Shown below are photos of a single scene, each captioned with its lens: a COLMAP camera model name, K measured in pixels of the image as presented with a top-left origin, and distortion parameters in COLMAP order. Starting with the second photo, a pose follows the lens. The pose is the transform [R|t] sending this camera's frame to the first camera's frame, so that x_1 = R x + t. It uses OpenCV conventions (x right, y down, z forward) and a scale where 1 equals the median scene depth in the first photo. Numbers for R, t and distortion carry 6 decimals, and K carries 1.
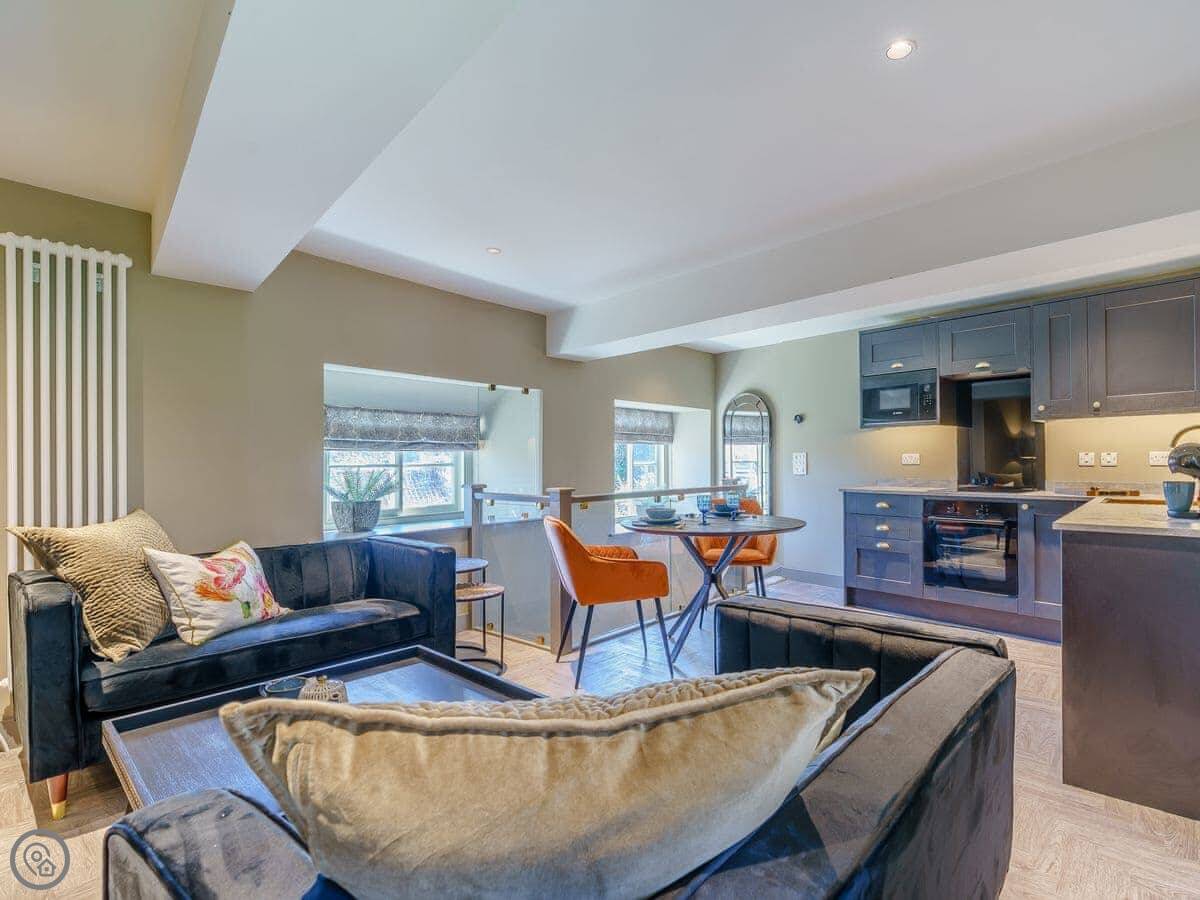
lens RADIAL K [[618.2, 0, 679.0], [0, 618.2, 455.2], [0, 0, 1]] dist [-0.001885, 0.000378]
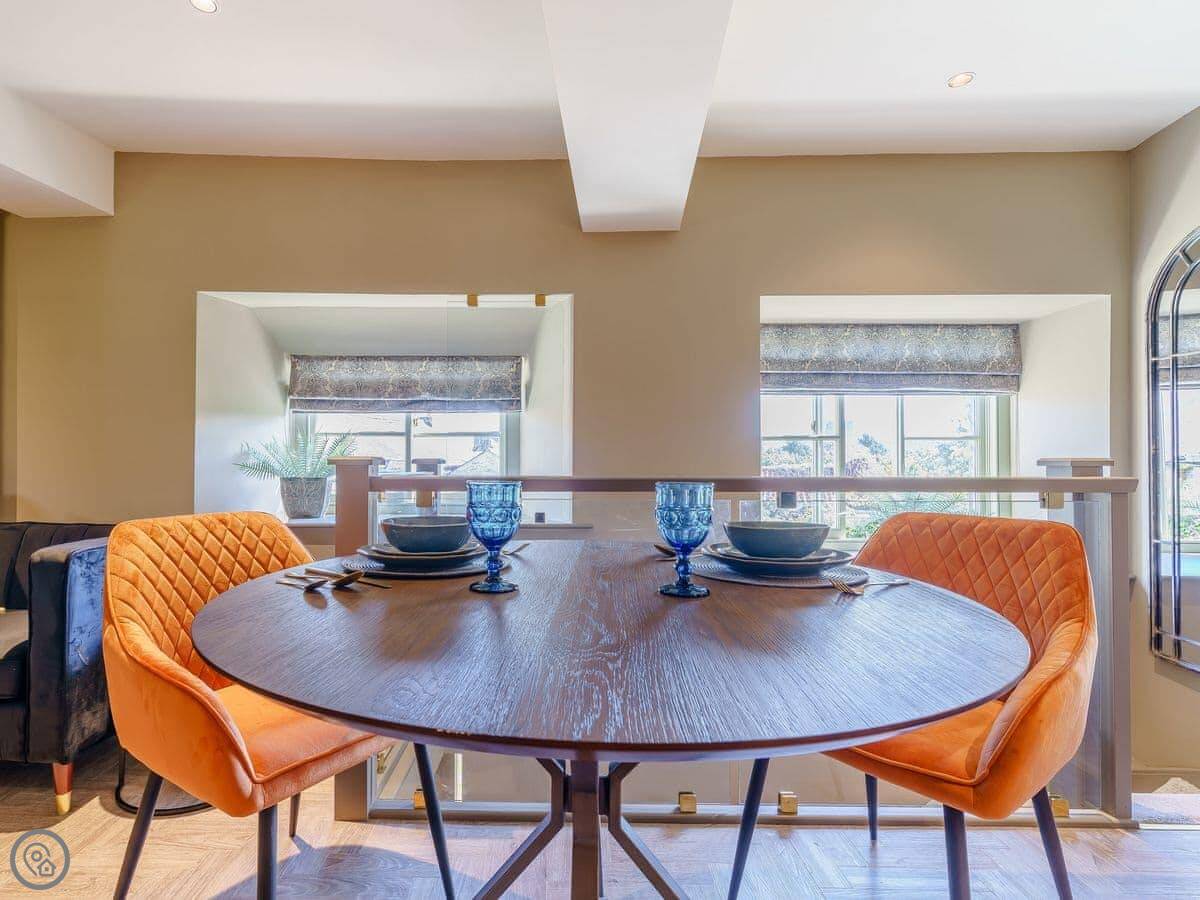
lens RADIAL K [[605.9, 0, 528.2], [0, 605.9, 455.4], [0, 0, 1]] dist [-0.004001, 0.000793]
pose [[0.587426, 0.000548, -0.809278, 0.210987], [0.002653, 0.999993, 0.002602, 0.040576], [0.809274, -0.003676, 0.587420, 0.677289]]
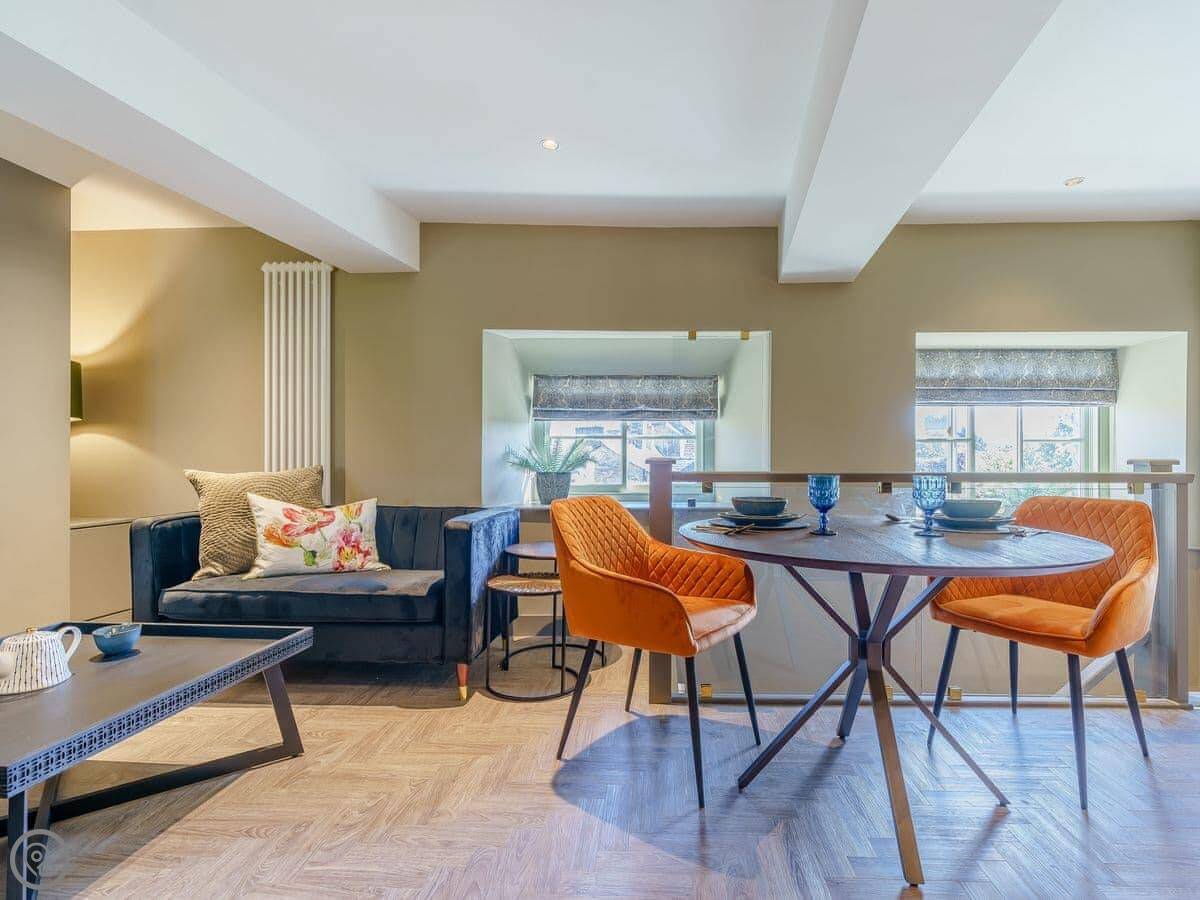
lens RADIAL K [[602.4, 0, 625.6], [0, 602.4, 454.2], [0, 0, 1]] dist [-0.004332, -0.000333]
pose [[0.582131, 0.006219, -0.813071, 0.270349], [0.002292, 0.999954, 0.009289, 0.033419], [0.813092, -0.007271, 0.582090, 0.470935]]
